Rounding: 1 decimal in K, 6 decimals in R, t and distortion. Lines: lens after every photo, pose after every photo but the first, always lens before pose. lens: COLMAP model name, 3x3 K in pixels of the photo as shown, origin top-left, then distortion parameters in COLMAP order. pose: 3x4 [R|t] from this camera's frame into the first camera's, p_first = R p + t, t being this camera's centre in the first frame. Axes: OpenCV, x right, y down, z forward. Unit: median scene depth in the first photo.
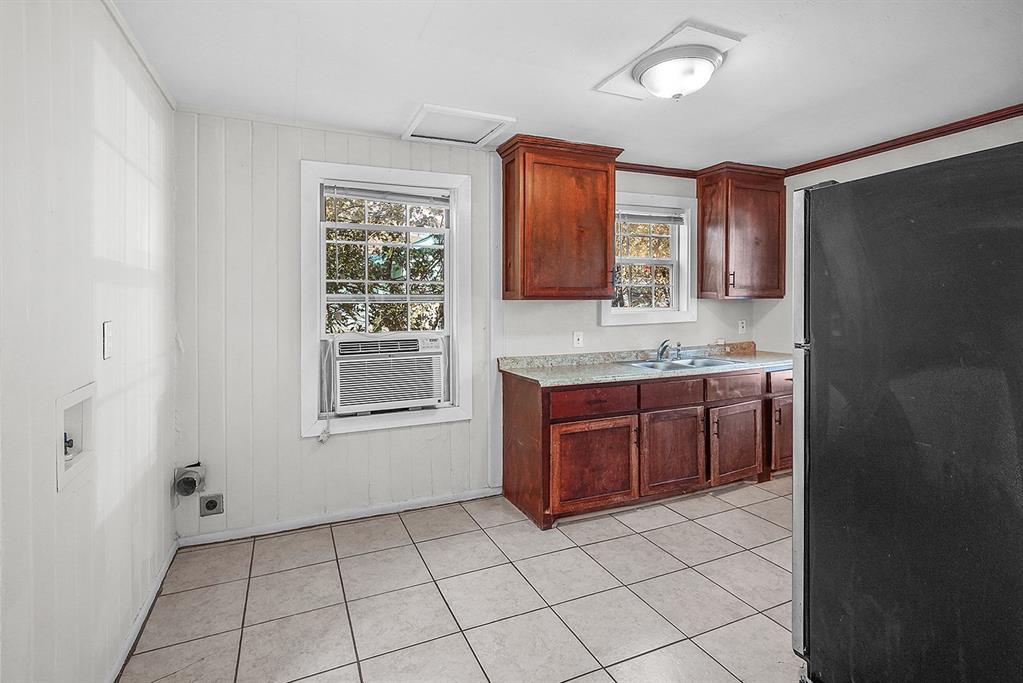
lens RADIAL K [[508.9, 0, 513.2], [0, 508.9, 287.8], [0, 0, 1]] dist [-0.002415, -0.000543]
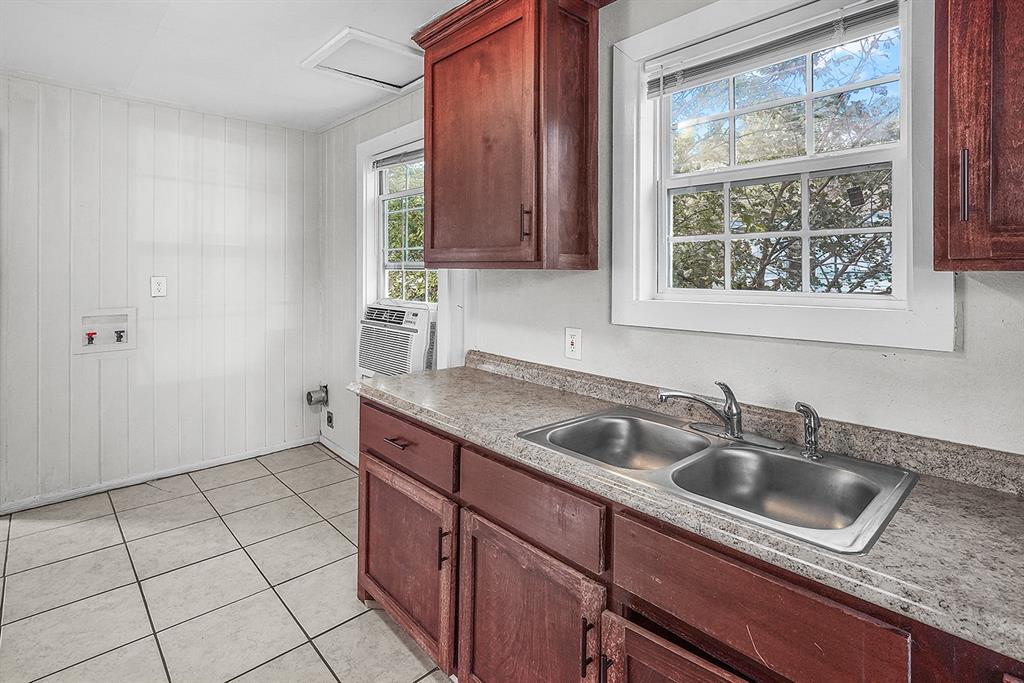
lens RADIAL K [[509.4, 0, 513.7], [0, 509.4, 287.7], [0, 0, 1]] dist [-0.002415, -0.000543]
pose [[0.316001, 0.027787, -0.948352, 0.699077], [-0.005813, 0.999609, 0.027352, 0.034611], [0.948741, -0.003131, 0.316039, 0.896546]]
